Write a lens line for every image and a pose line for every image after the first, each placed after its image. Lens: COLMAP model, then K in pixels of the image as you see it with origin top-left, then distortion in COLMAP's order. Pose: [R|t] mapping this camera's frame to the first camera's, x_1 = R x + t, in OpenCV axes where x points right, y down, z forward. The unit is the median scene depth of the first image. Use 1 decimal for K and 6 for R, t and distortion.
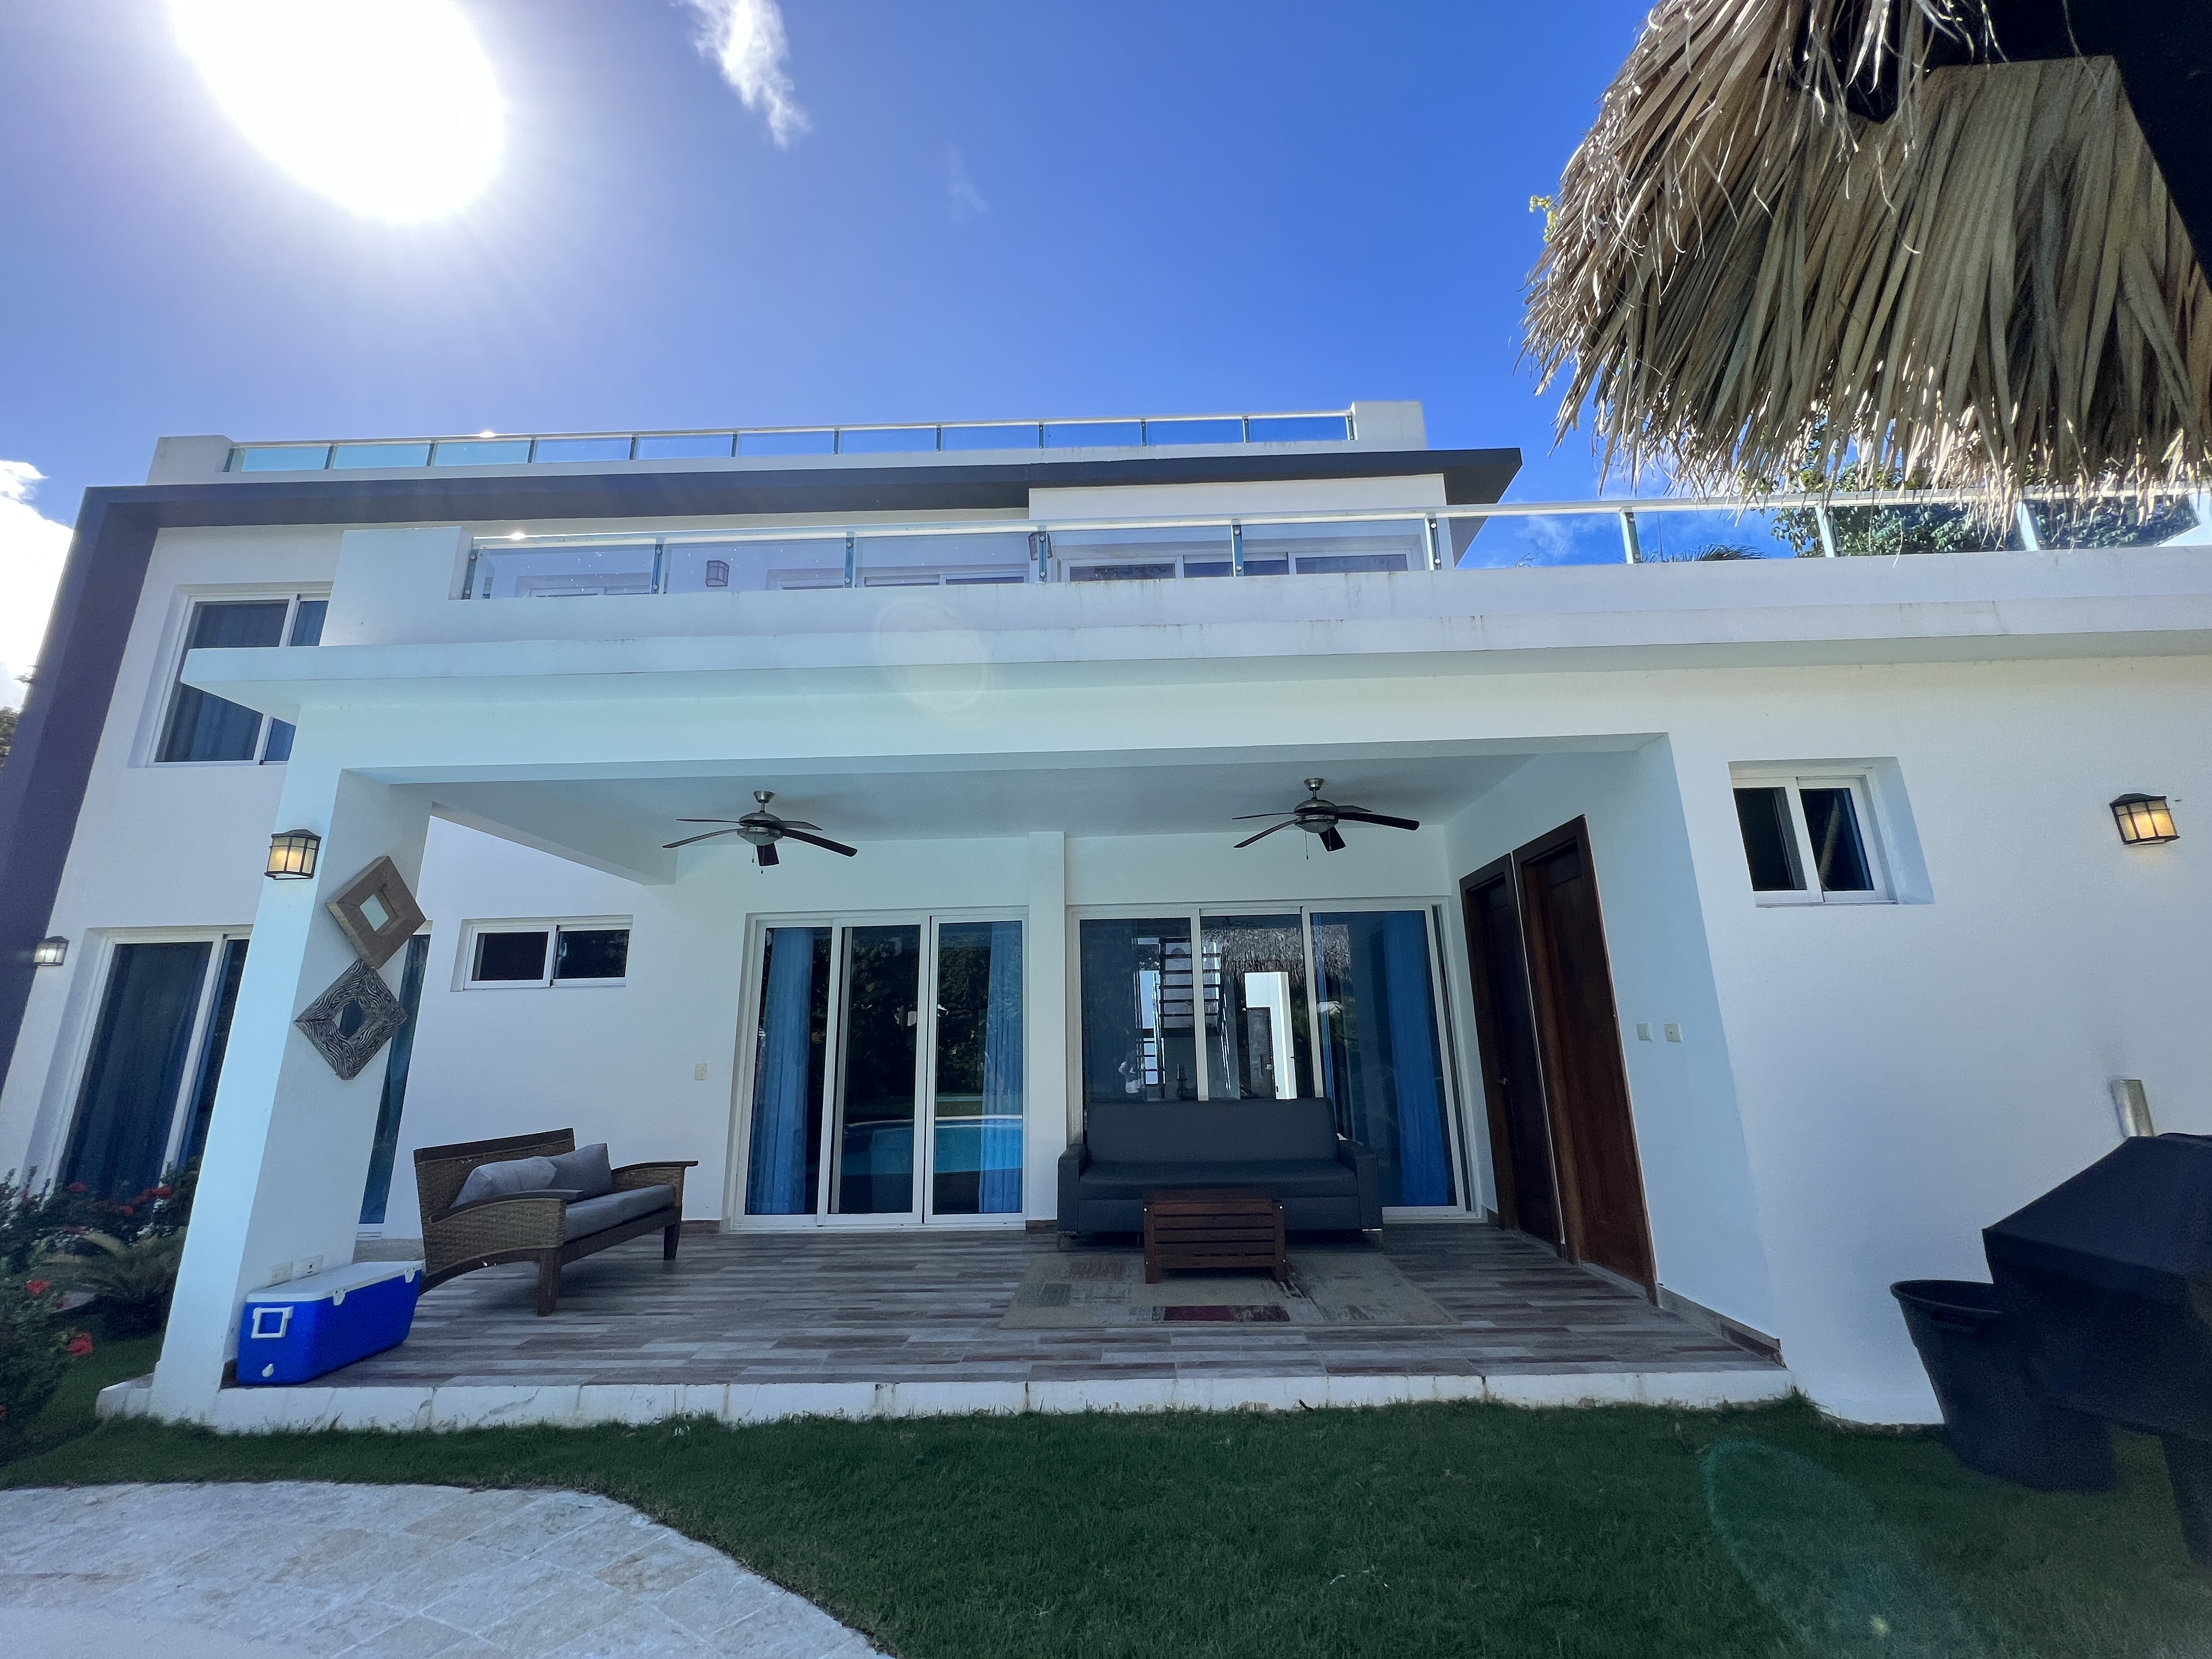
lens RADIAL K [[891.7, 0, 1106.0], [0, 891.7, 829.5], [0, 0, 1]] dist [0.000198, 0.000158]
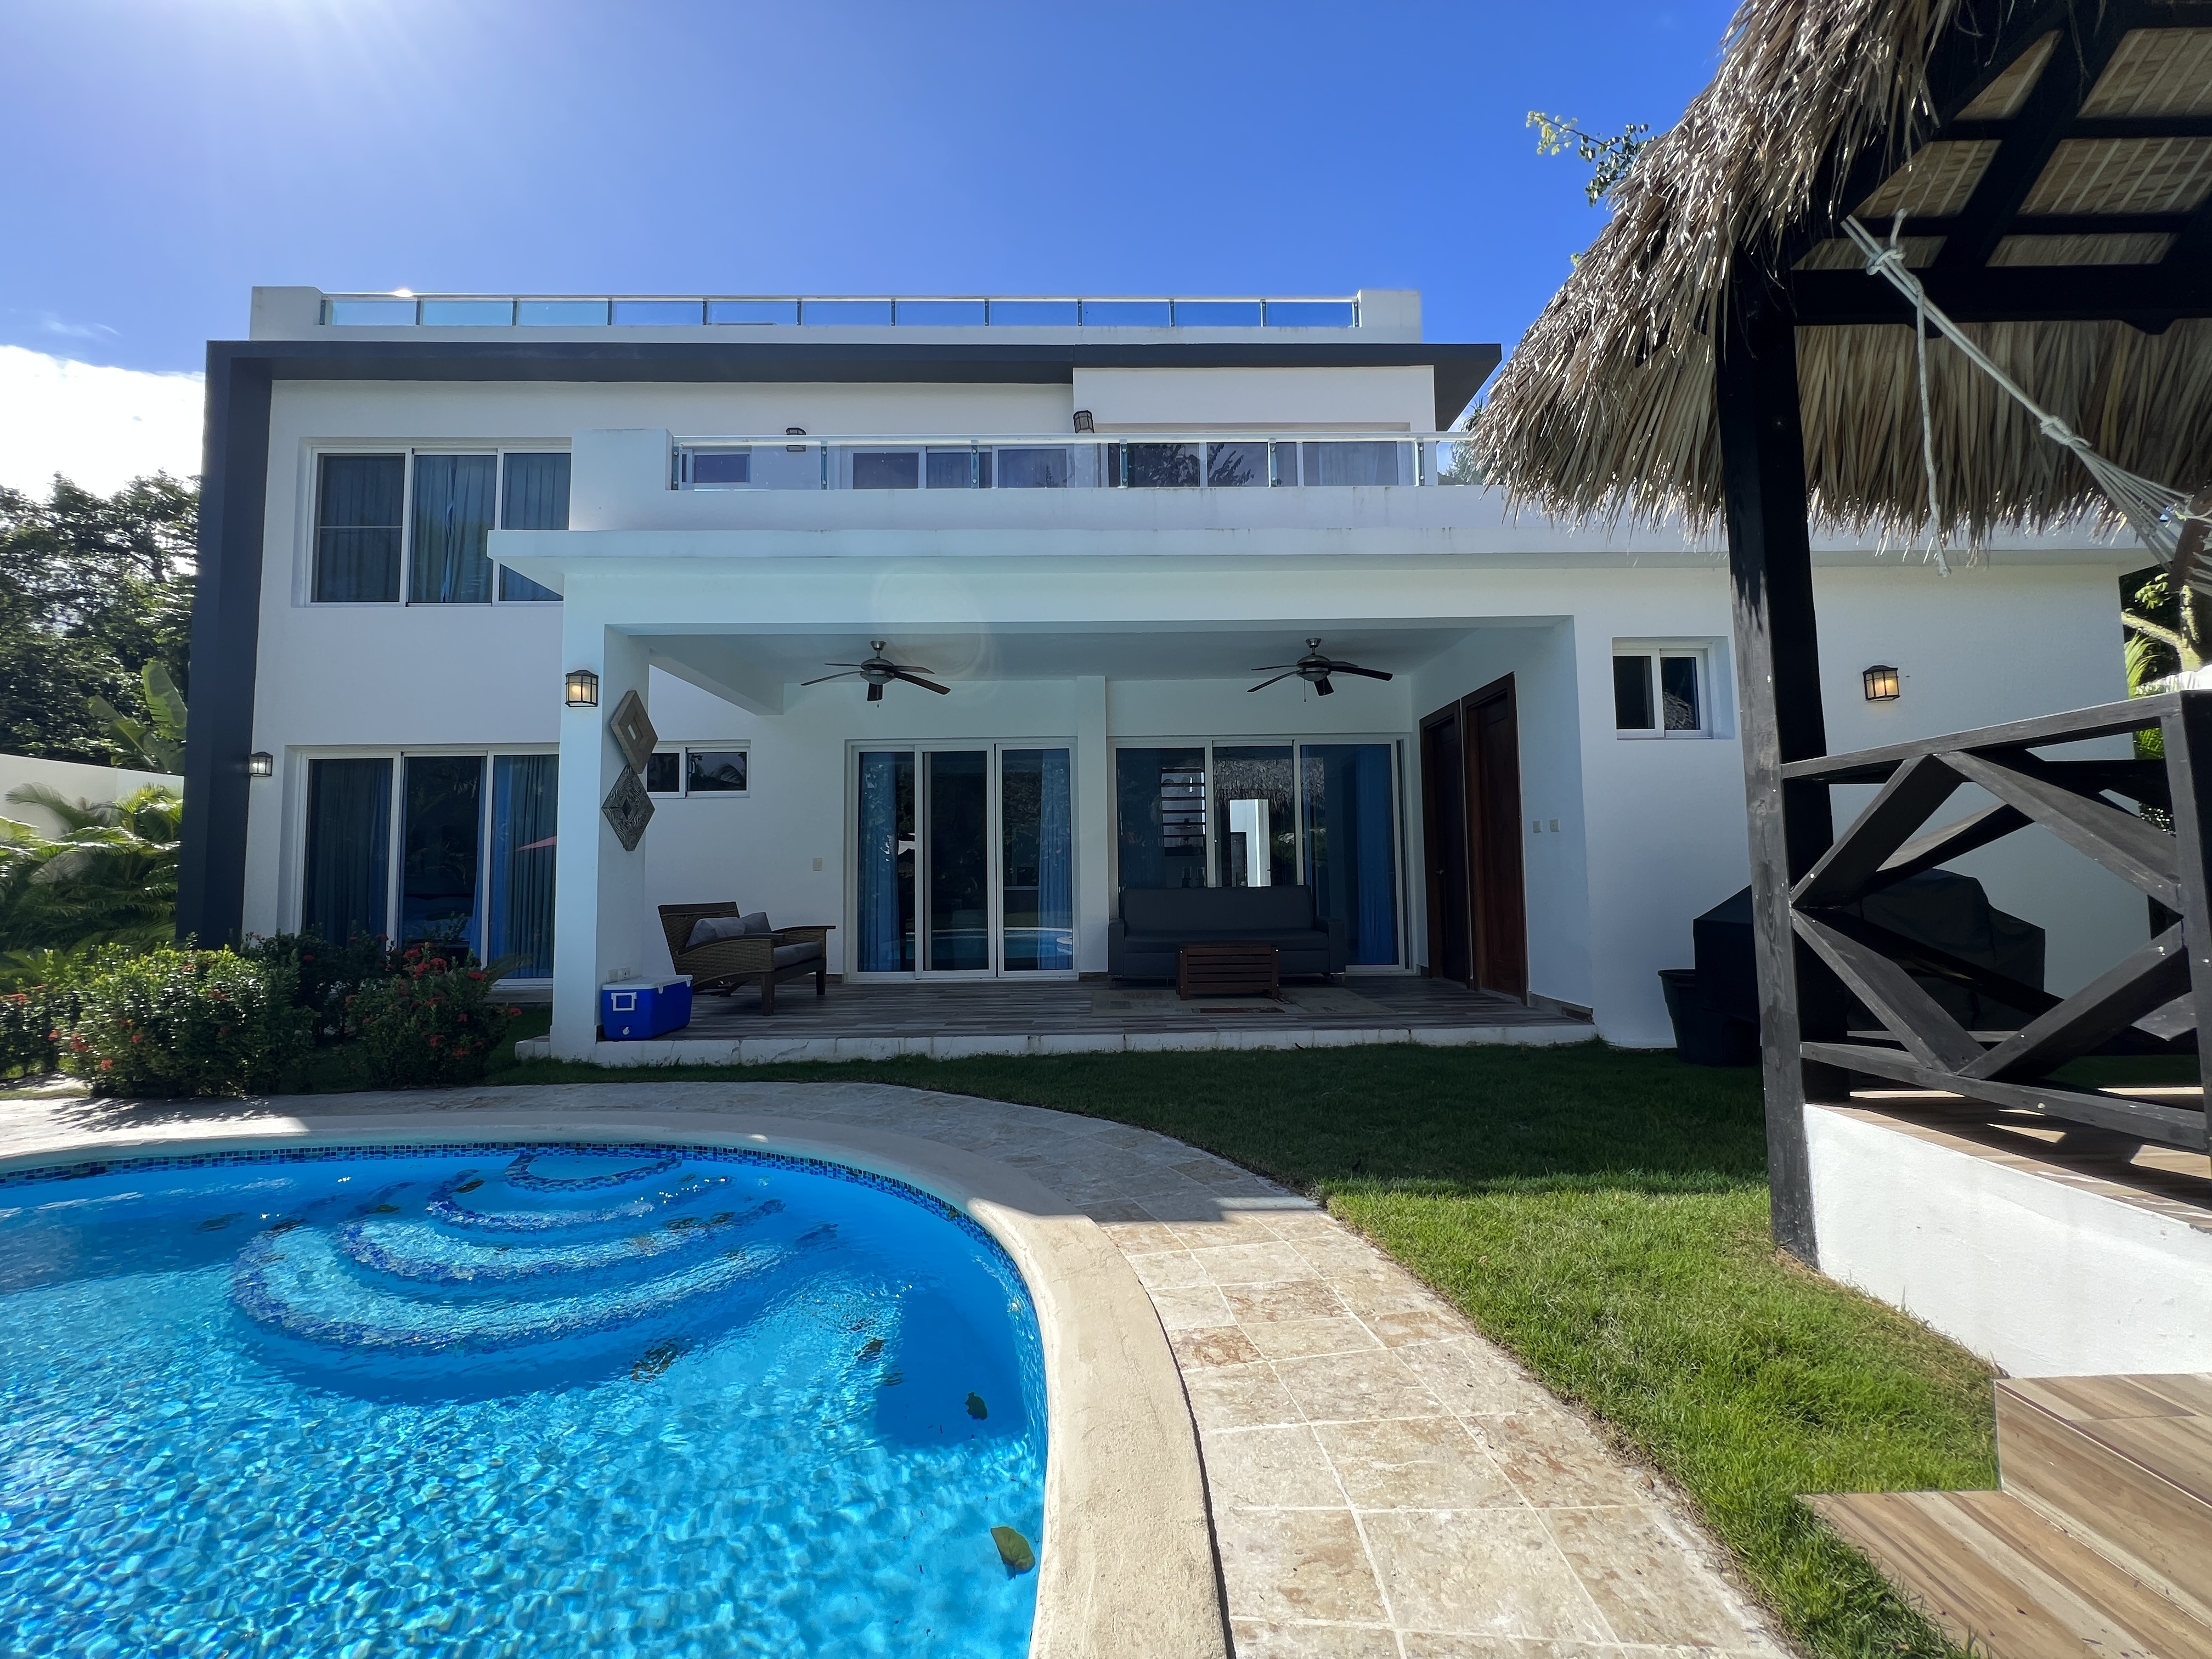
lens RADIAL K [[891.7, 0, 1106.0], [0, 891.7, 829.5], [0, 0, 1]] dist [0.000198, 0.000158]
pose [[0.999107, 0.008200, 0.041442, -0.127023], [-0.015517, 0.983646, 0.179441, -0.013551], [-0.039293, -0.179924, 0.982895, -0.324932]]
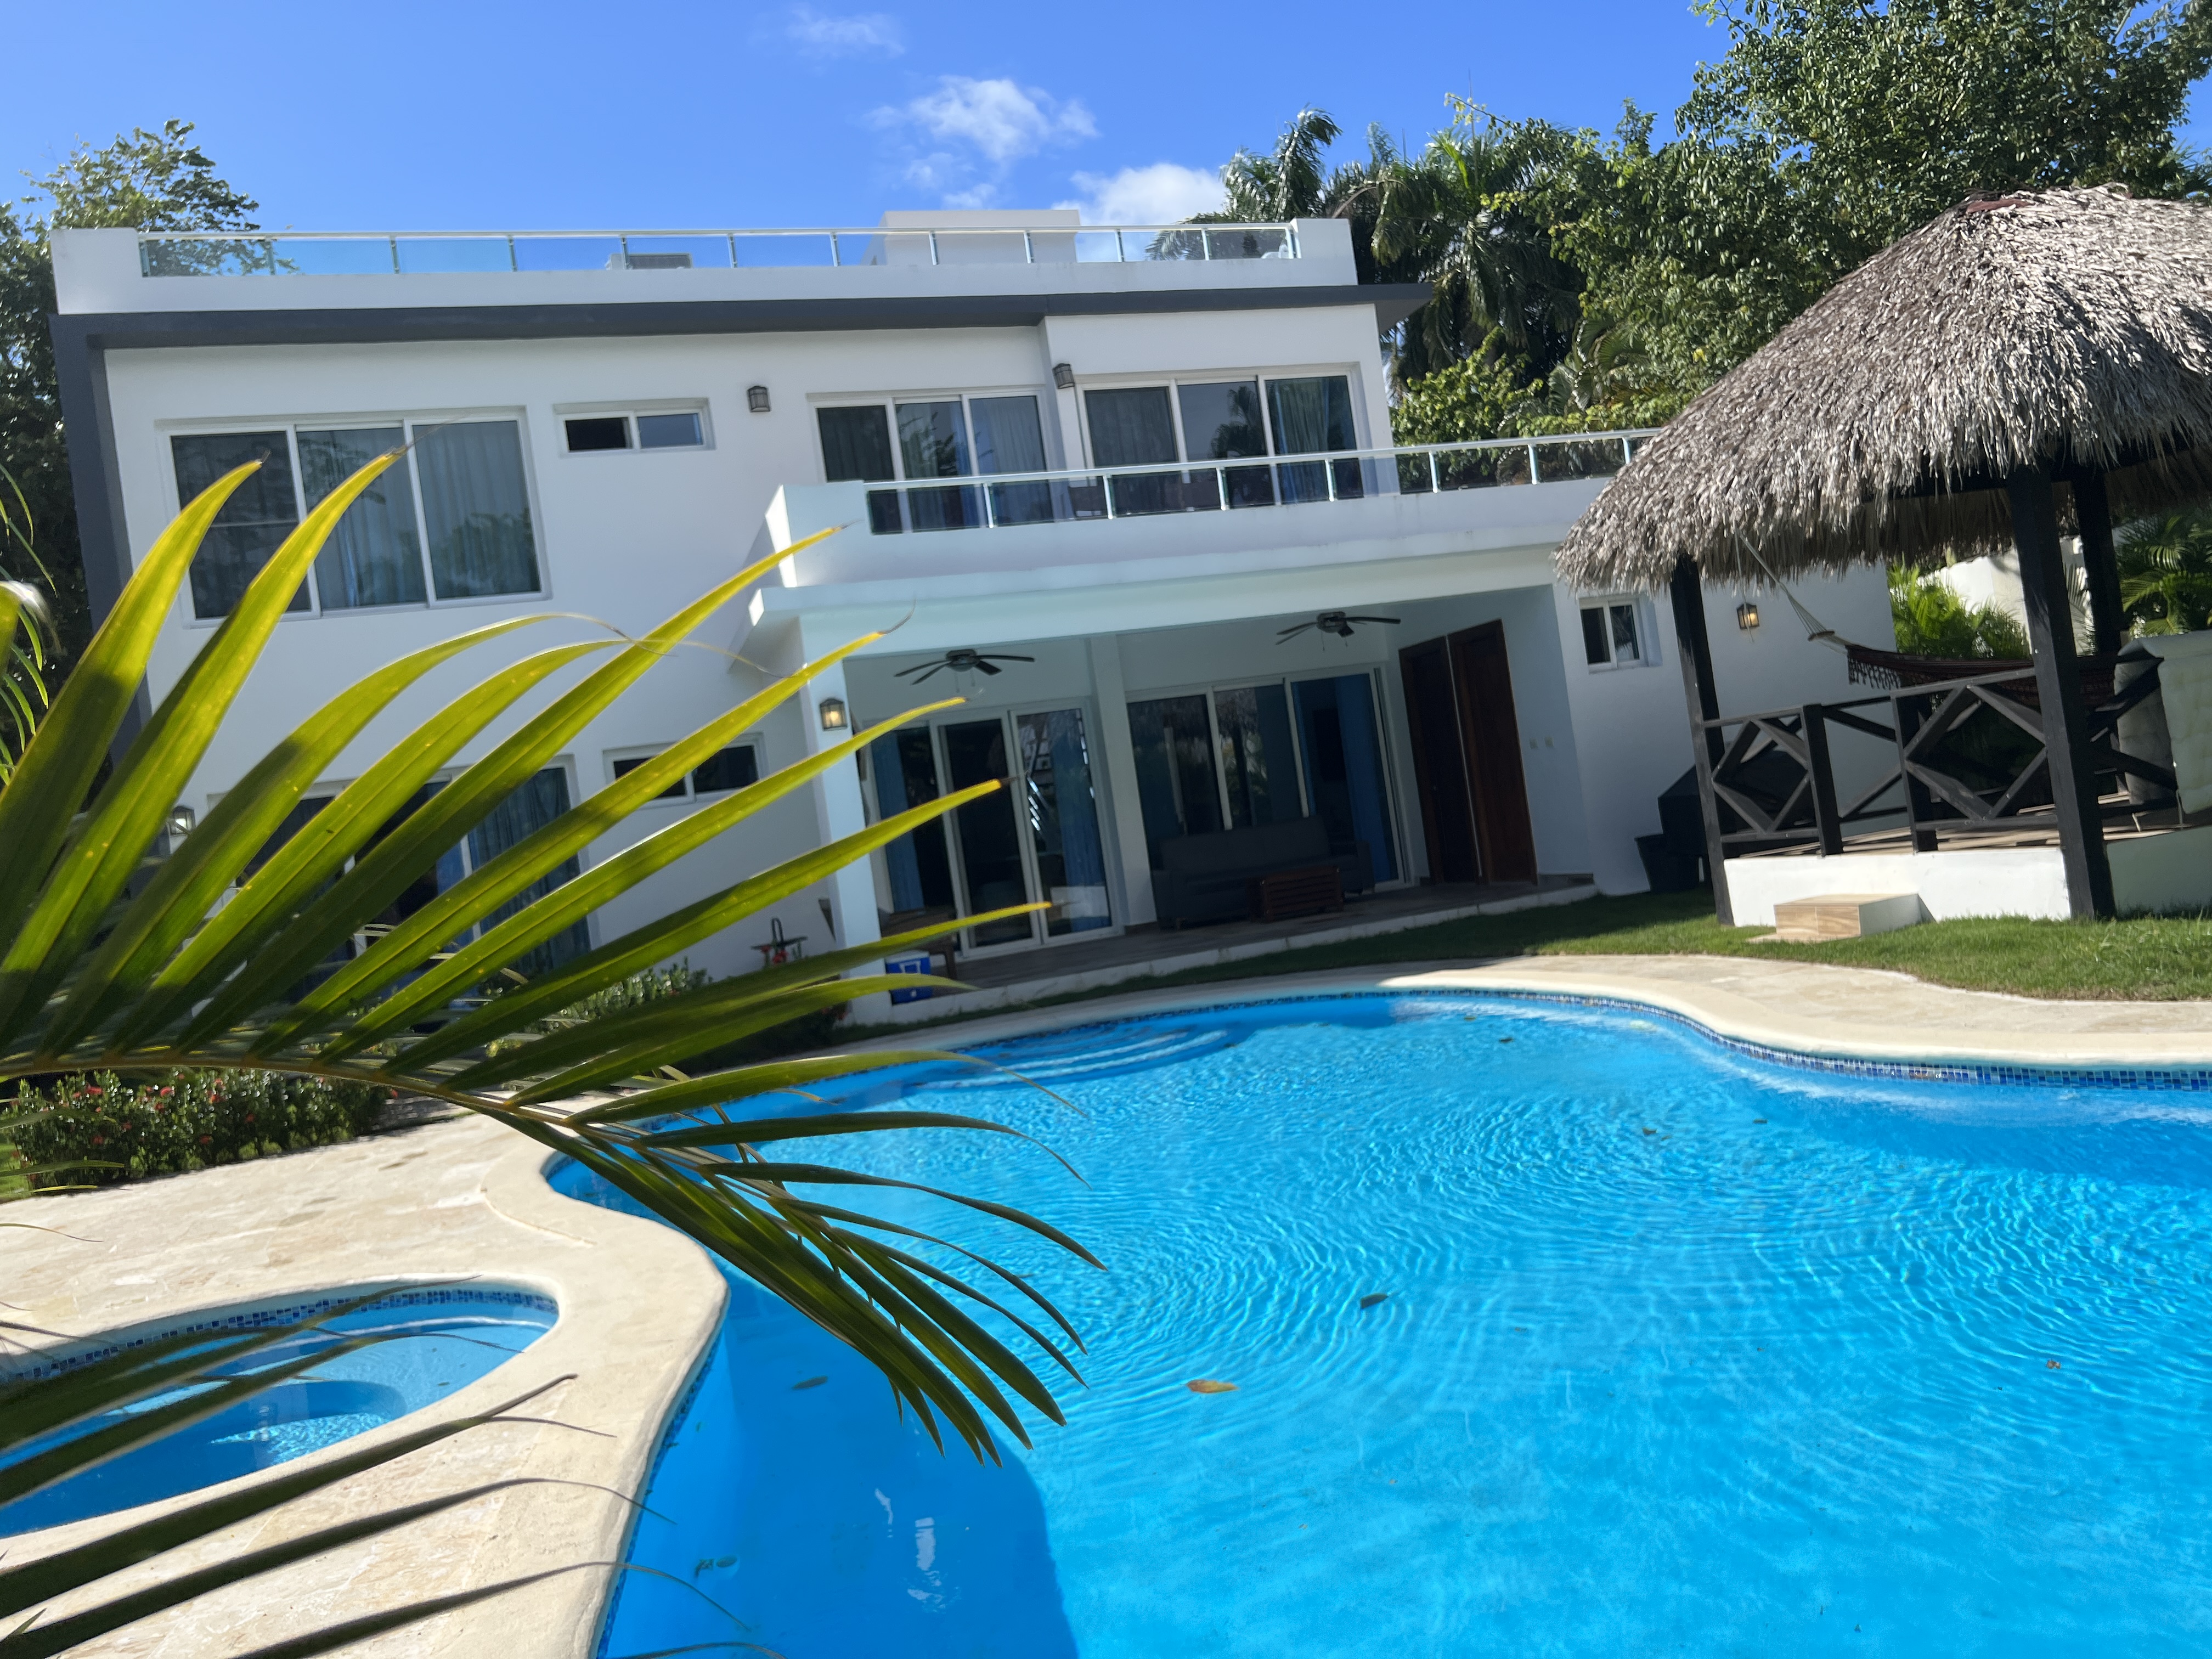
lens RADIAL K [[1680.1, 0, 1106.0], [0, 1680.1, 829.5], [0, 0, 1]] dist [0.043220, -0.003560]
pose [[0.929076, -0.115647, 0.351346, -1.211785], [0.035799, 0.973522, 0.225772, -0.343111], [-0.368153, -0.197182, 0.908616, -1.549331]]
